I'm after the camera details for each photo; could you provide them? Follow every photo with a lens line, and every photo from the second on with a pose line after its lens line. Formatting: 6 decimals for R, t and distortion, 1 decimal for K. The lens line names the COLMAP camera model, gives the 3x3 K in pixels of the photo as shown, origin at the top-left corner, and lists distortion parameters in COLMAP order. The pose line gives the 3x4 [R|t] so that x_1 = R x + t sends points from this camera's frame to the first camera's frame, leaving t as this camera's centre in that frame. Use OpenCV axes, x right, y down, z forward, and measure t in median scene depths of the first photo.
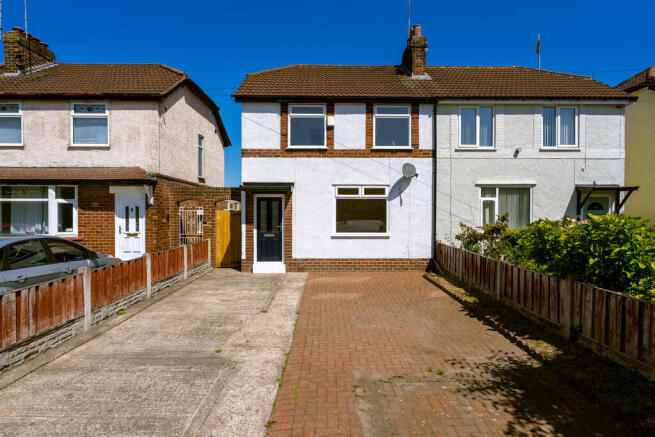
lens RADIAL K [[355.4, 0, 327.6], [0, 355.4, 218.3], [0, 0, 1]] dist [-0.001545, 0.000183]
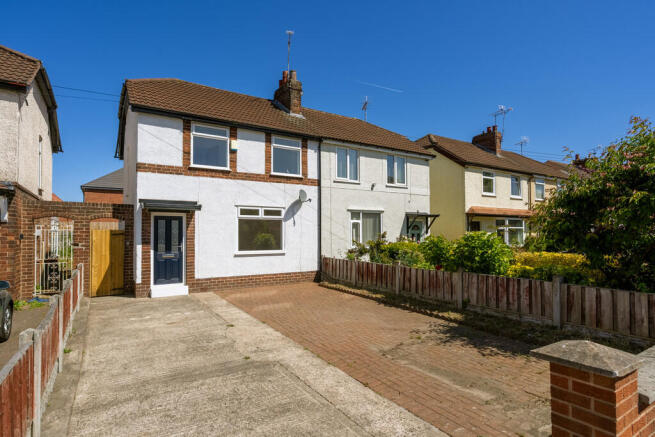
lens RADIAL K [[355.2, 0, 327.6], [0, 355.2, 227.3], [0, 0, 1]] dist [-0.002466, -0.000107]
pose [[0.847764, 0.006257, 0.530337, -0.310811], [0.012018, 0.999447, -0.031003, 0.005805], [-0.530238, 0.032657, 0.847220, -0.027311]]
